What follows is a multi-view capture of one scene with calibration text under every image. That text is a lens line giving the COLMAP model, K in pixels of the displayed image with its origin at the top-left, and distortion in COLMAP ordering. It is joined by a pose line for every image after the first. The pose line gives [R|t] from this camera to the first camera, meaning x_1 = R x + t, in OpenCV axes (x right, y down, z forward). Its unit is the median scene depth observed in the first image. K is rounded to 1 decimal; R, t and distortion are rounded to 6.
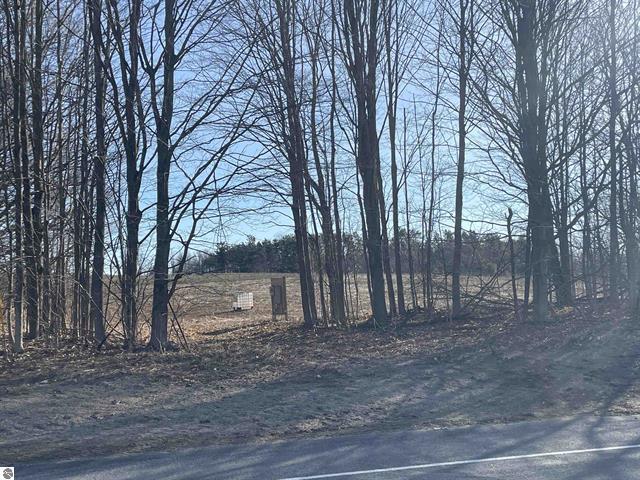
lens RADIAL K [[818.2, 0, 319.7], [0, 818.2, 240.1], [0, 0, 1]] dist [0.015800, 0.000000]
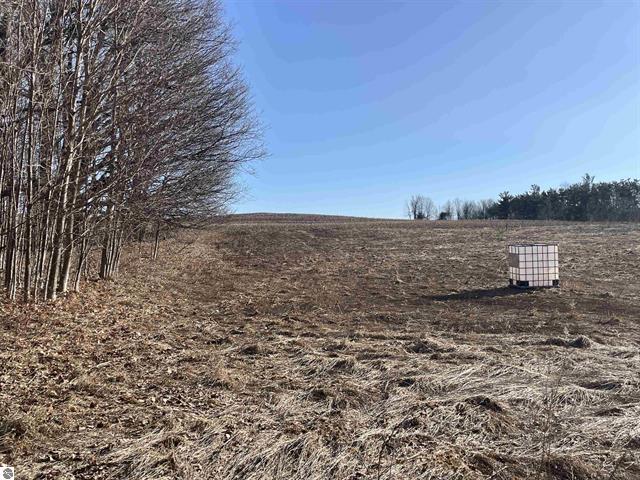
lens RADIAL K [[685.1, 0, 319.5], [0, 685.1, 238.5], [0, 0, 1]] dist [0.046722, 0.000000]
pose [[0.926734, 0.036260, -0.373965, -0.011398], [-0.012041, 0.997687, 0.066897, 0.006778], [0.375526, -0.057493, 0.925027, 0.113009]]
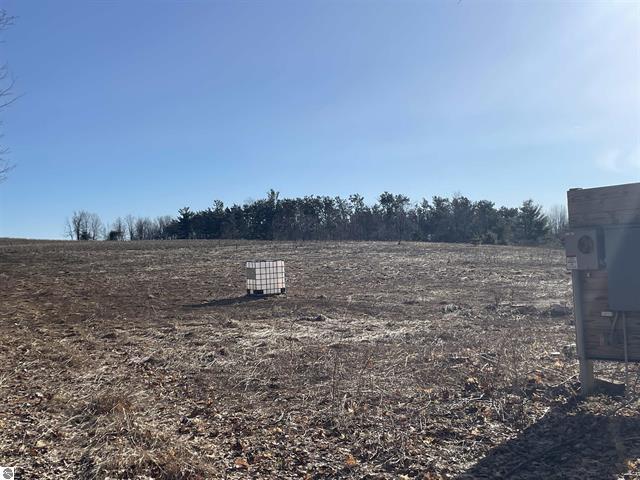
lens RADIAL K [[818.2, 0, 320.7], [0, 818.2, 240.6], [0, 0, 1]] dist [0.015800, 0.000000]
pose [[0.998695, 0.013691, 0.049209, -0.015165], [-0.015408, 0.999279, 0.034691, 0.005736], [-0.048698, -0.035404, 0.998186, 0.085591]]
